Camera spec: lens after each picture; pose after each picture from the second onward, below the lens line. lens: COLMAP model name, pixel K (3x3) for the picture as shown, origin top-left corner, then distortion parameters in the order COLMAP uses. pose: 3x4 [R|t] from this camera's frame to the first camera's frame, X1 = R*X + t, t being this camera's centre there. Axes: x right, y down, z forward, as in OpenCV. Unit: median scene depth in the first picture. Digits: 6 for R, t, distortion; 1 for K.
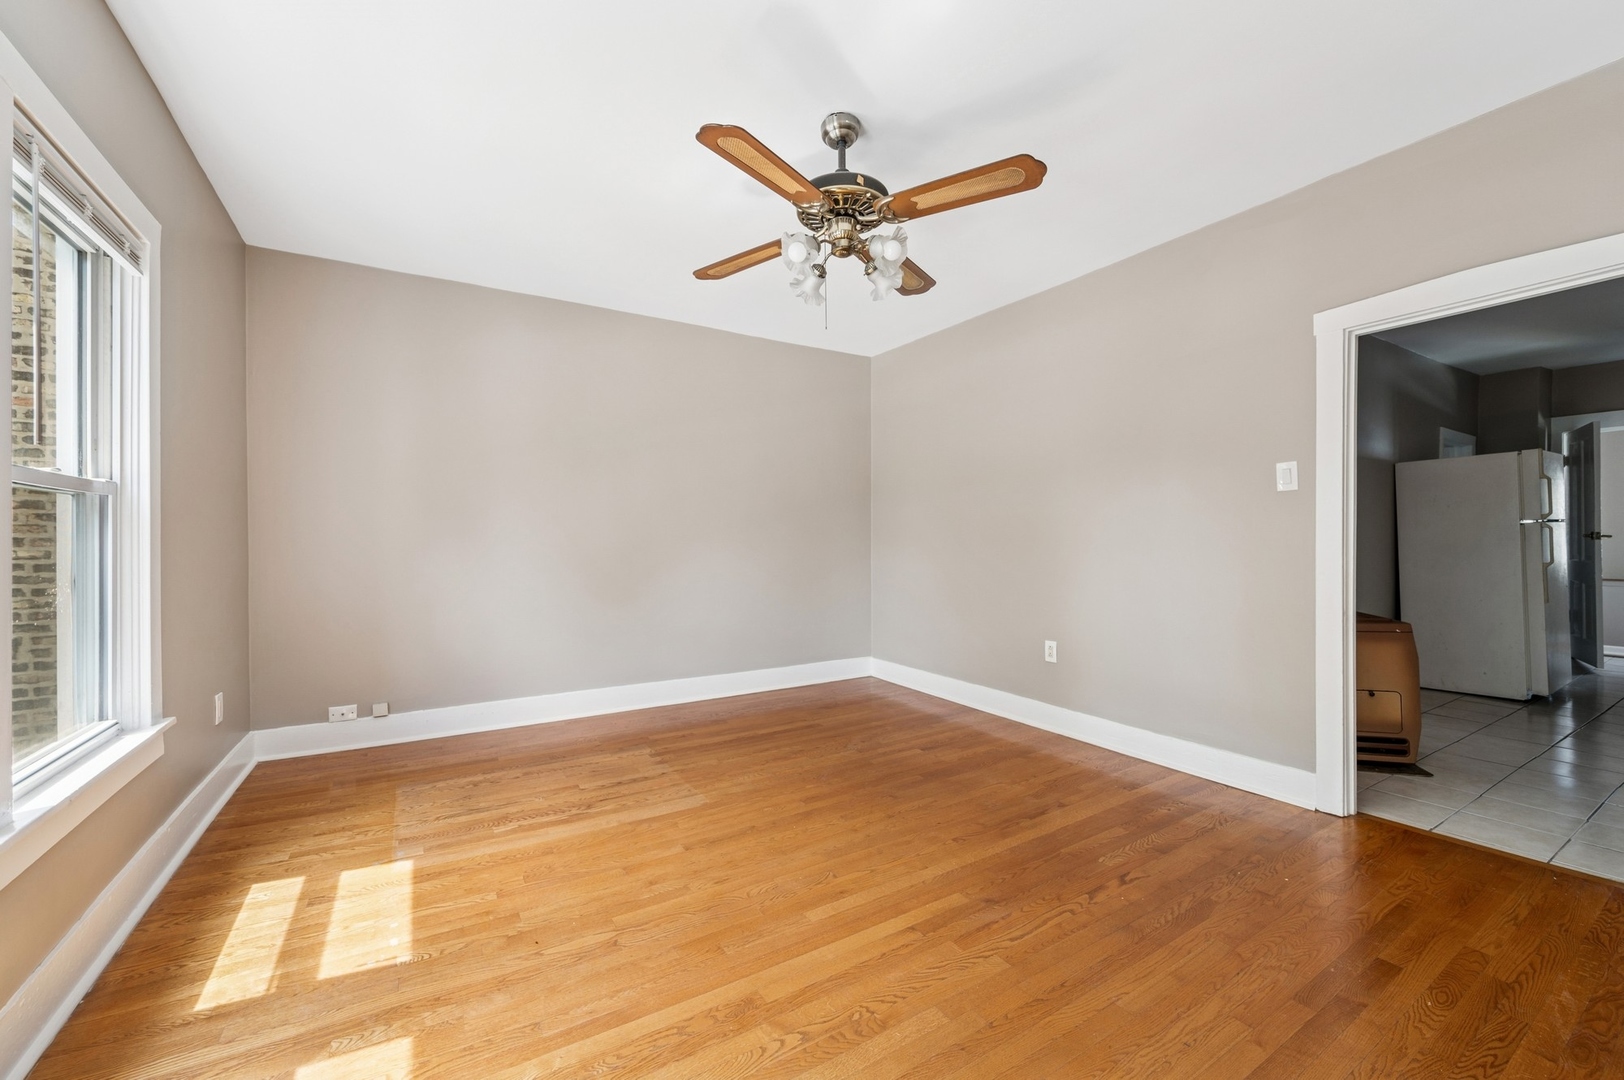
lens RADIAL K [[641.6, 0, 820.3], [0, 641.6, 540.0], [0, 0, 1]] dist [-0.000071, -0.000162]
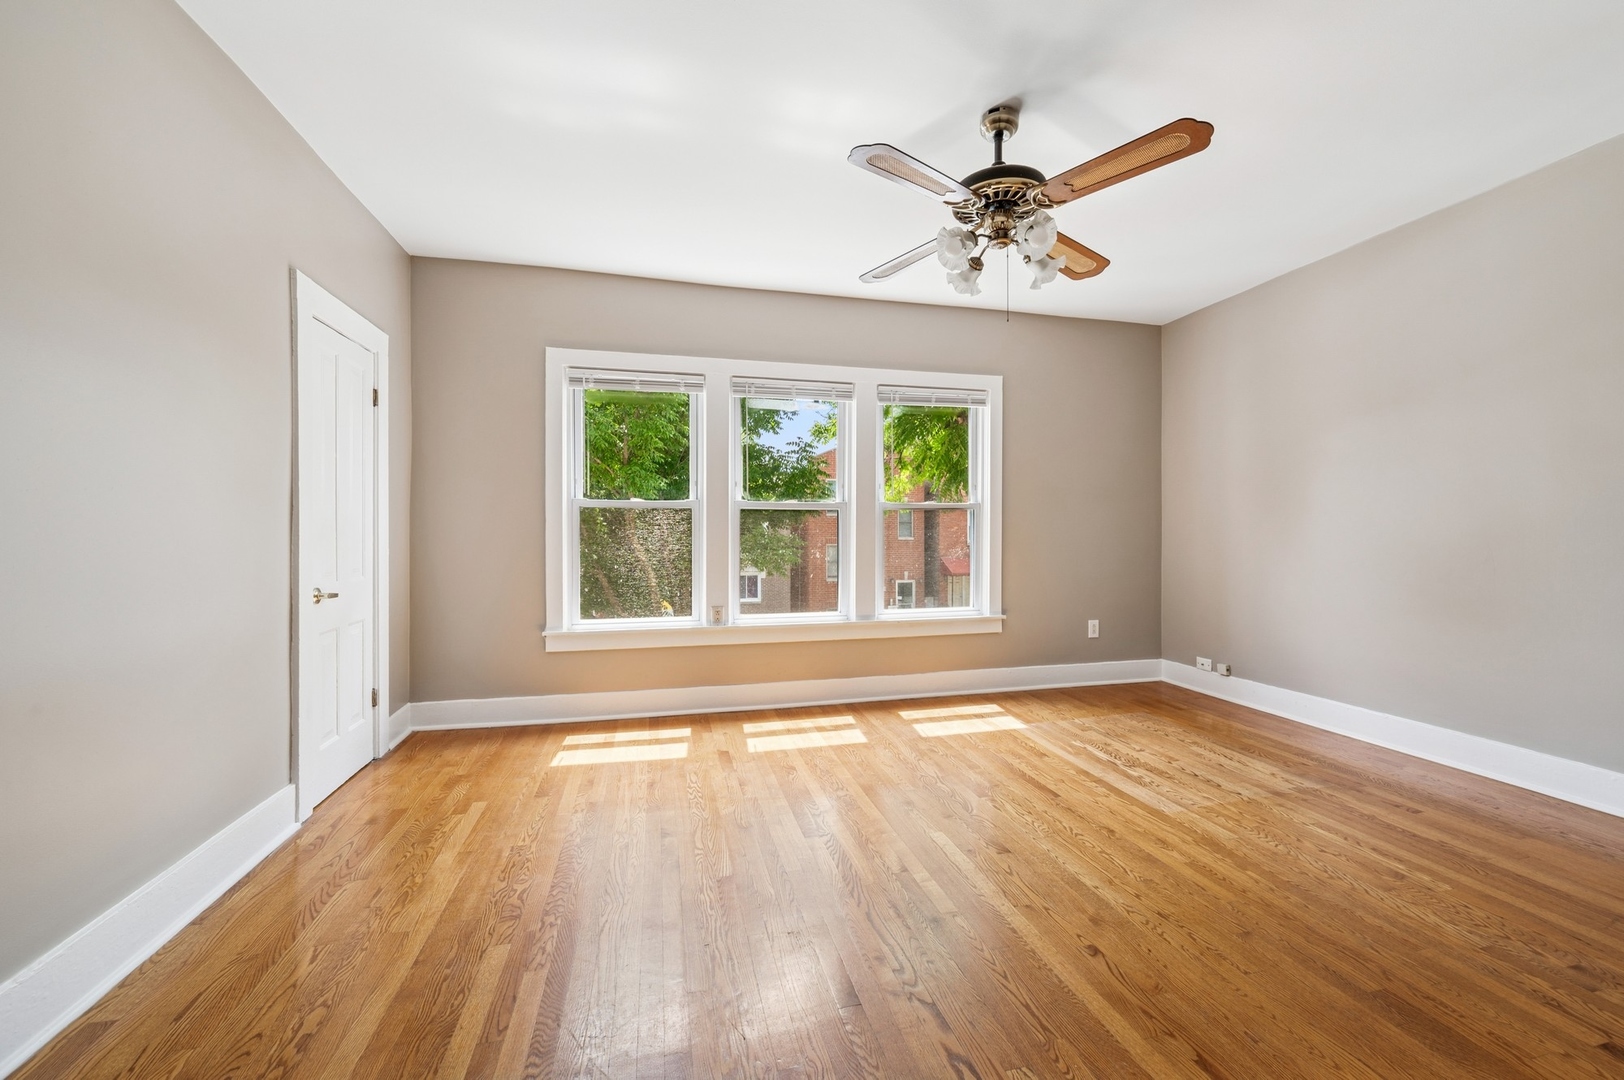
lens RADIAL K [[644.4, 0, 821.4], [0, 644.4, 533.3], [0, 0, 1]] dist [-0.000886, -0.000311]
pose [[-0.304095, 0.005416, -0.952626, 0.823298], [0.005341, 0.999978, 0.003980, 0.002370], [0.952627, -0.003878, -0.304117, 0.783496]]
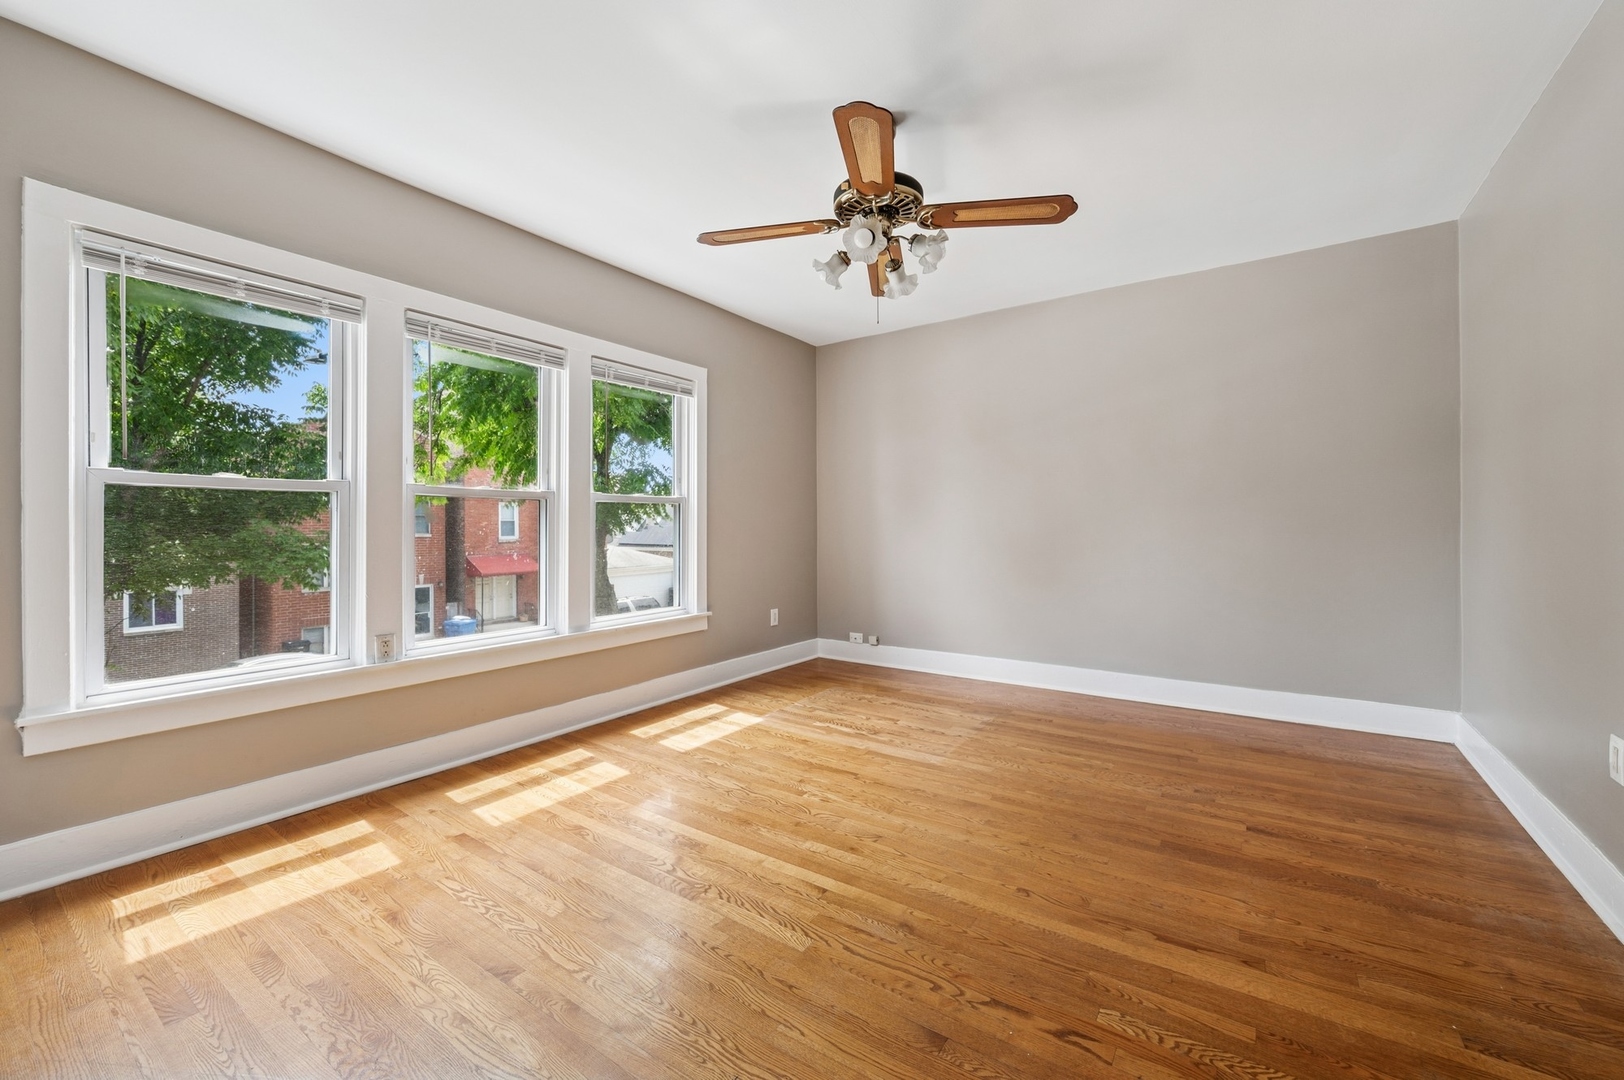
lens RADIAL K [[645.3, 0, 820.5], [0, 645.3, 524.2], [0, 0, 1]] dist [-0.001060, -0.000341]
pose [[0.401282, -0.001150, -0.915954, 0.720920], [0.004408, 0.999990, 0.000676, 0.001163], [0.915944, -0.004309, 0.401283, 0.369939]]
